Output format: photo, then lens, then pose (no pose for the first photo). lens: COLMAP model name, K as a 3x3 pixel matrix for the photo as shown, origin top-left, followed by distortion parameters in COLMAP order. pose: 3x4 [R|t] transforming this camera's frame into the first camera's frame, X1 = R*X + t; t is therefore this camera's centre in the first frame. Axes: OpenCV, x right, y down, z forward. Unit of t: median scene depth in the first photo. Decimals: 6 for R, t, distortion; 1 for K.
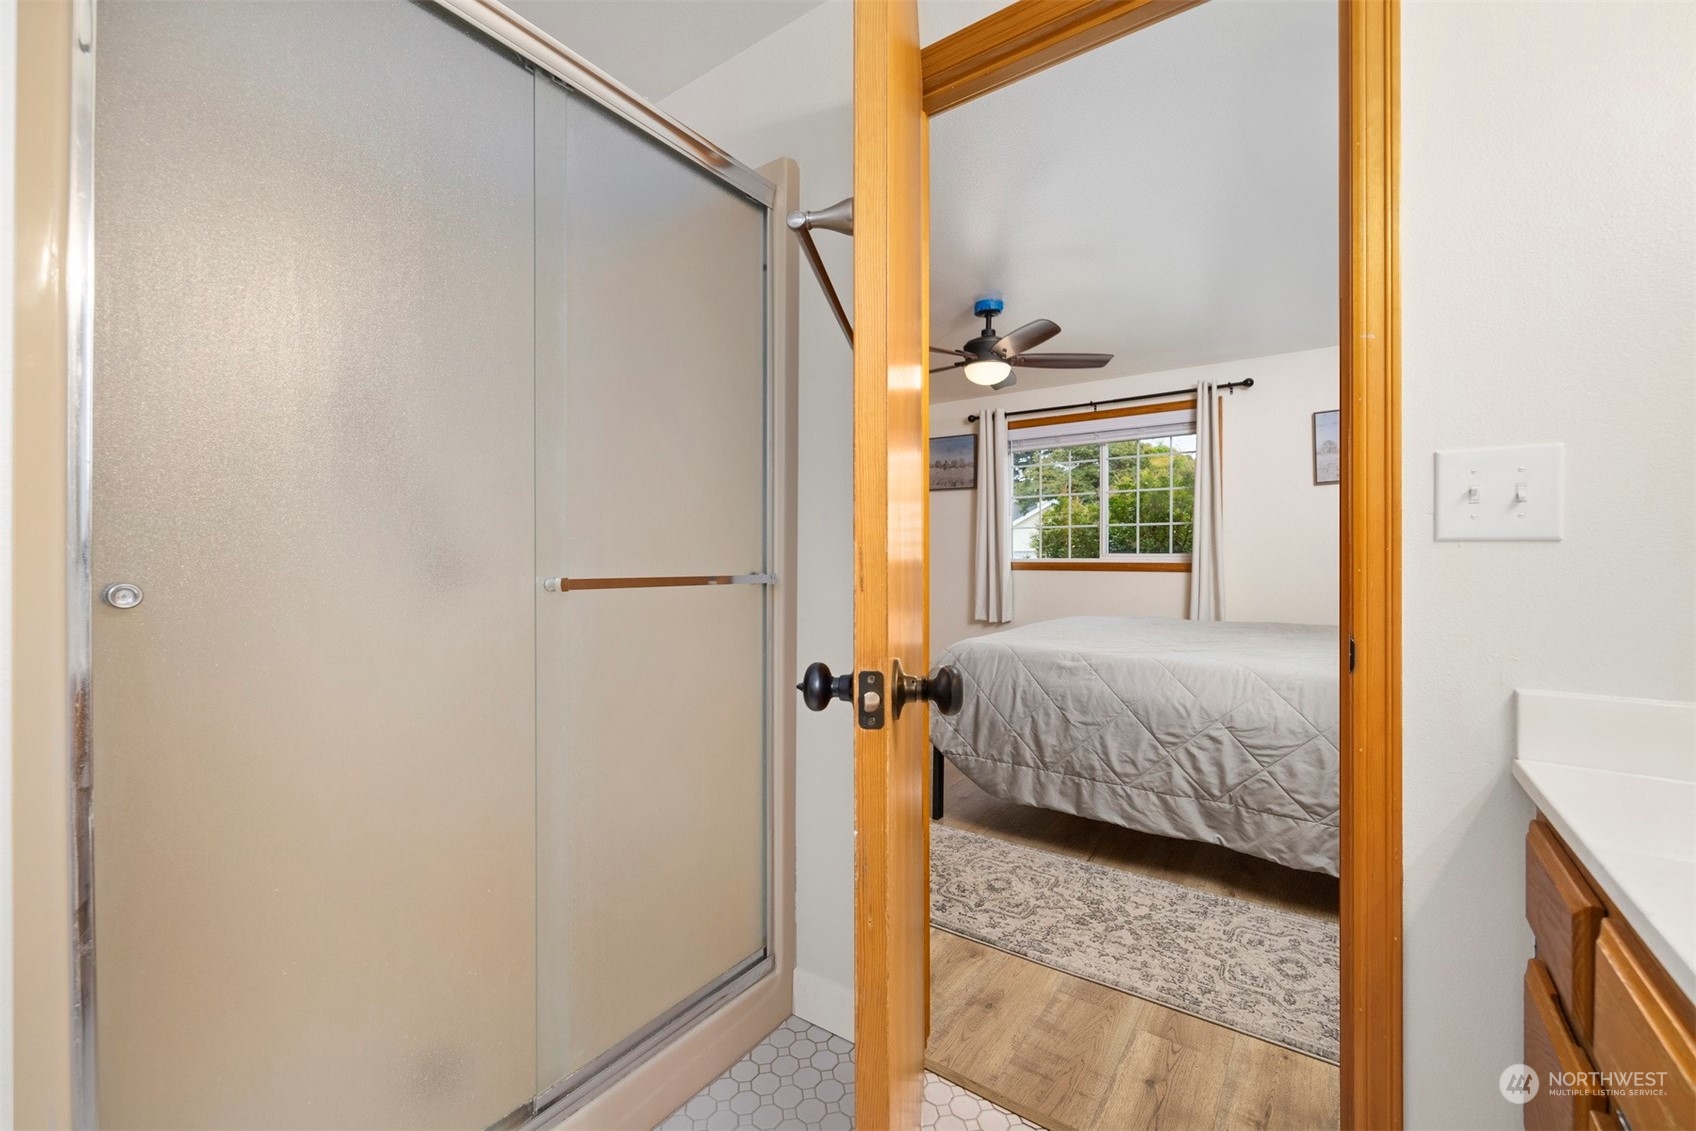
lens RADIAL K [[701.3, 0, 849.7], [0, 701.3, 566.3], [0, 0, 1]] dist [0.002523, 0.000291]
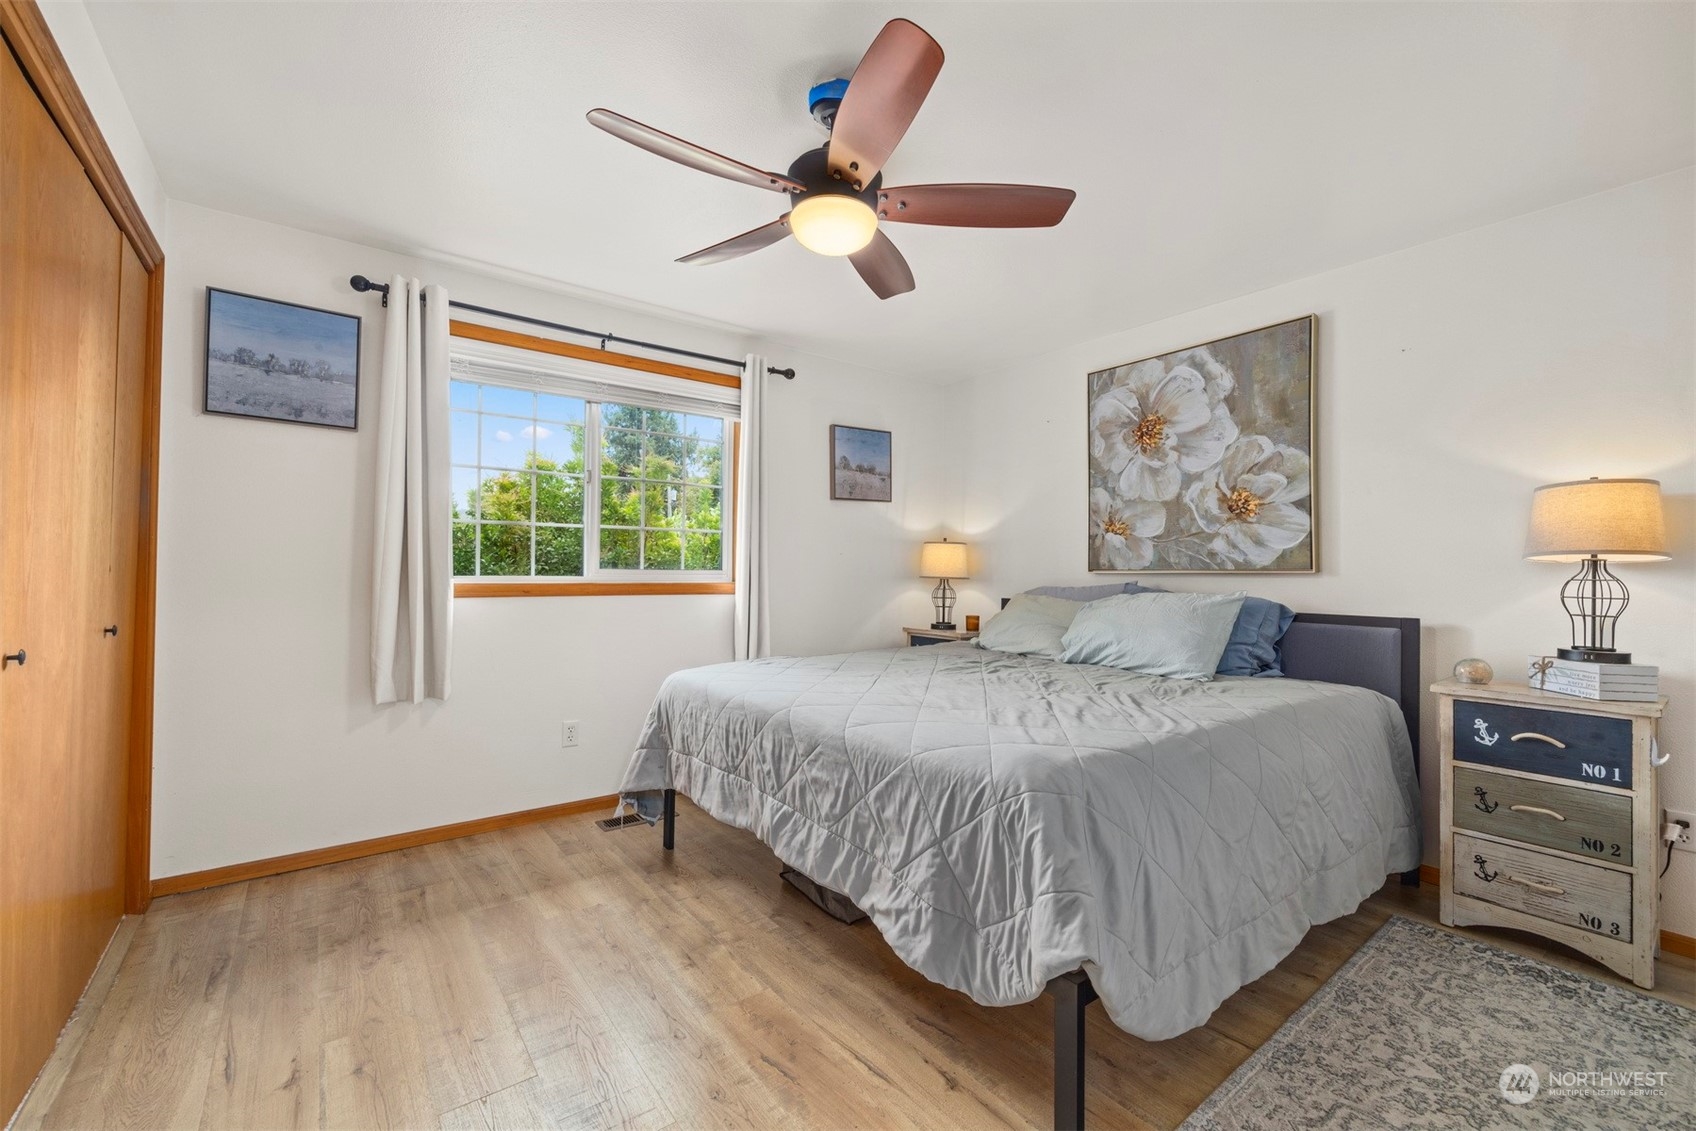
lens RADIAL K [[701.3, 0, 849.7], [0, 701.3, 566.3], [0, 0, 1]] dist [0.002523, 0.000291]
pose [[0.279065, 0.009952, 0.960221, -0.195020], [0.005008, 0.999918, -0.011819, -0.011793], [-0.960259, 0.008106, 0.278992, 0.569353]]
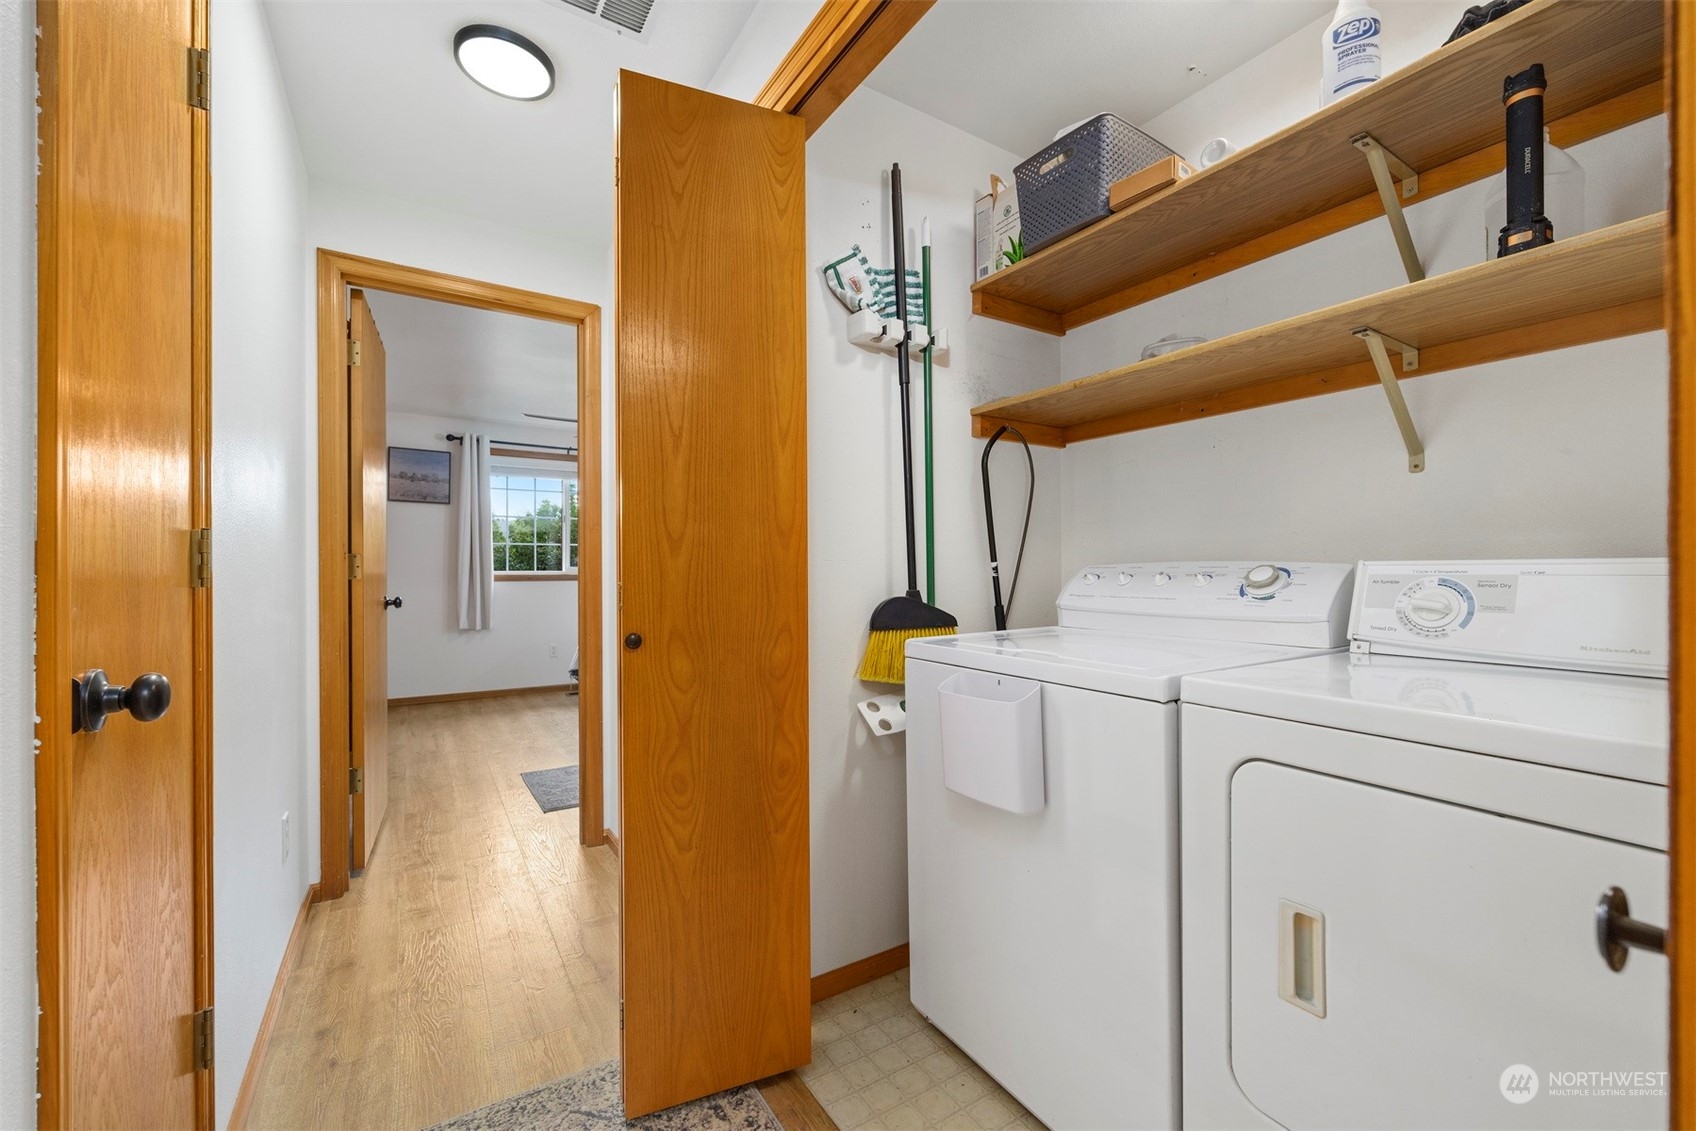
lens RADIAL K [[701.3, 0, 849.7], [0, 701.3, 566.3], [0, 0, 1]] dist [0.002523, 0.000291]
pose [[0.339374, 0.004979, 0.940638, -0.627702], [0.015414, 0.999822, -0.010854, 0.001933], [-0.940525, 0.018182, 0.339237, 0.092471]]
